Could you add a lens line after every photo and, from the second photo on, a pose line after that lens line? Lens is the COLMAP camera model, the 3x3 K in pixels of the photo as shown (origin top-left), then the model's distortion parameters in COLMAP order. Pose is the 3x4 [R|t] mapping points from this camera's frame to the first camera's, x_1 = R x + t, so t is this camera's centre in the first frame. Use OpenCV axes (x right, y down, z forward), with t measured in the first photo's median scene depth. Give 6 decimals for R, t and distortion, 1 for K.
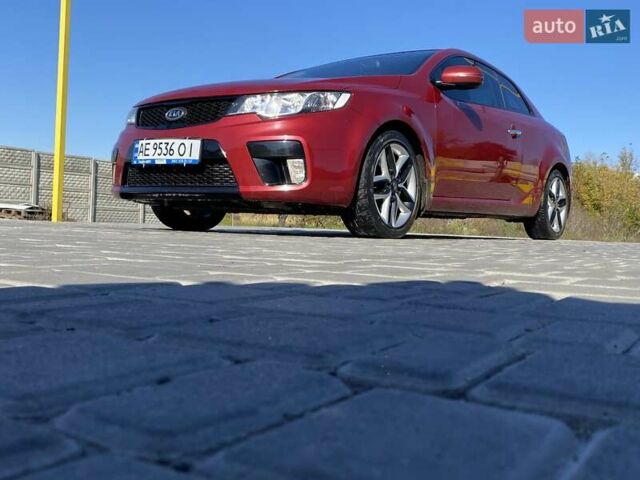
lens RADIAL K [[666.0, 0, 320.0], [0, 666.0, 240.0], [0, 0, 1]] dist [0.183580, -0.612211]
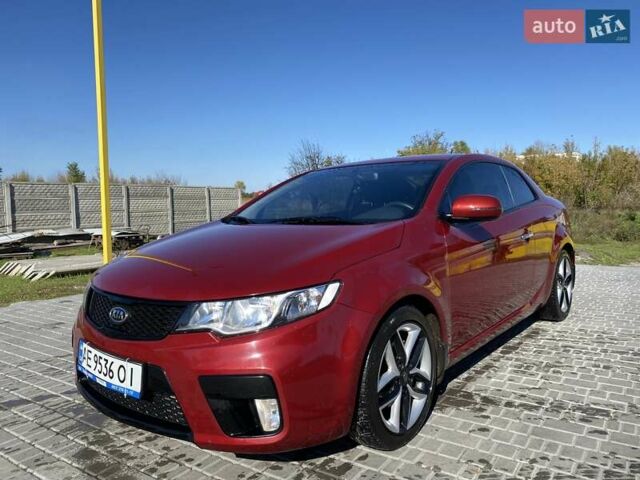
lens RADIAL K [[484.3, 0, 320.0], [0, 484.3, 240.0], [0, 0, 1]] dist [0.009501, -0.007308]
pose [[0.996878, -0.059624, -0.051760, 0.053040], [0.061610, 0.997390, 0.037650, -0.280733], [0.049380, -0.040721, 0.997950, 0.451174]]
